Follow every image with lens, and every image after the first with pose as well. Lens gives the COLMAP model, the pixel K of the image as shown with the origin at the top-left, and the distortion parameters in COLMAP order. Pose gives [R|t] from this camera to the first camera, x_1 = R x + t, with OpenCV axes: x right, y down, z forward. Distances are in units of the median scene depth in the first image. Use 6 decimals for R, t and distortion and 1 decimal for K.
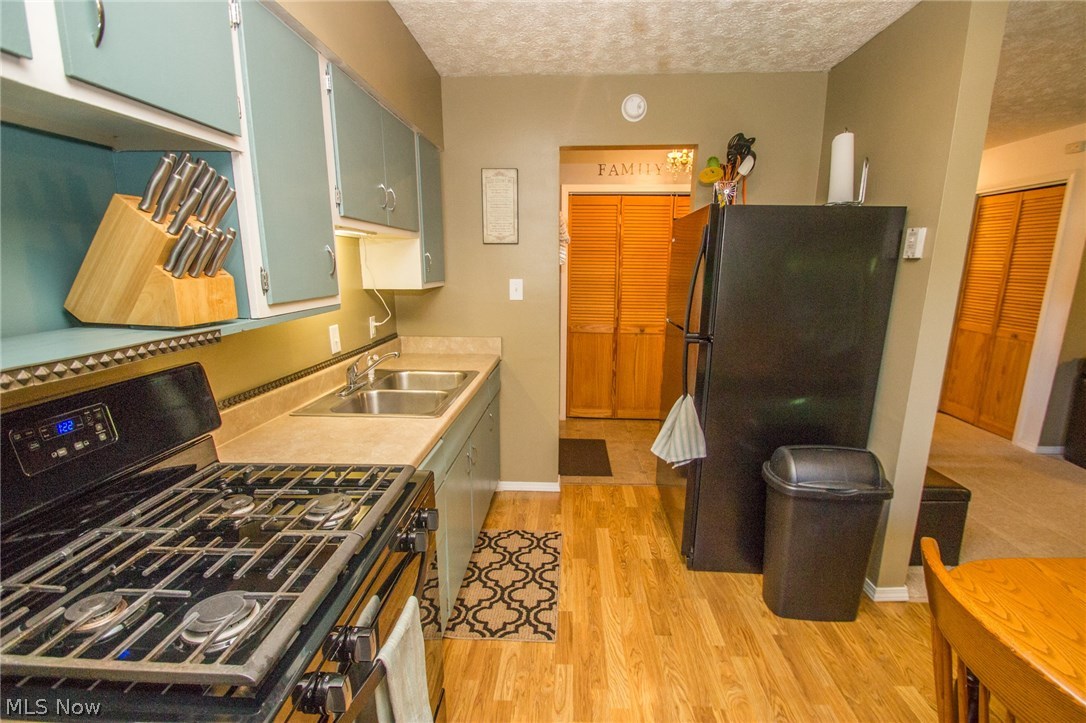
lens RADIAL K [[510.1, 0, 543.0], [0, 510.1, 361.5], [0, 0, 1]] dist [-0.031859, -0.000254]
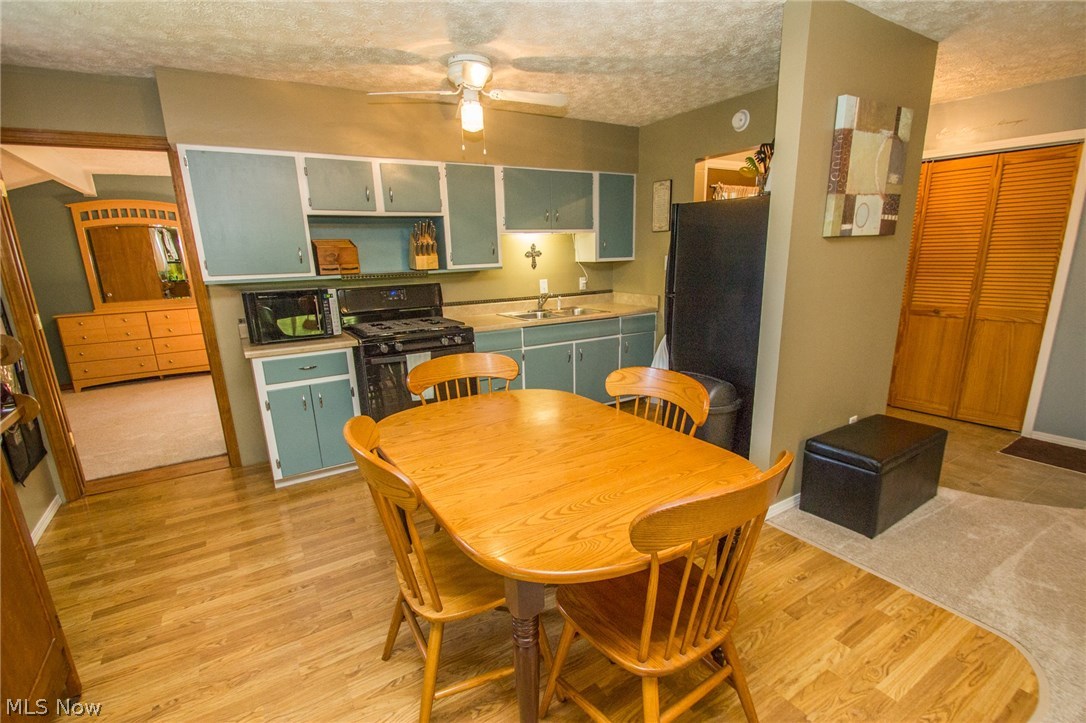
lens RADIAL K [[510.1, 0, 543.0], [0, 510.1, 361.5], [0, 0, 1]] dist [-0.031859, -0.000254]
pose [[0.575826, 0.160116, -0.801740, 2.358403], [-0.126158, 0.986292, 0.106364, 0.065182], [0.807780, 0.039898, 0.588132, -0.317089]]
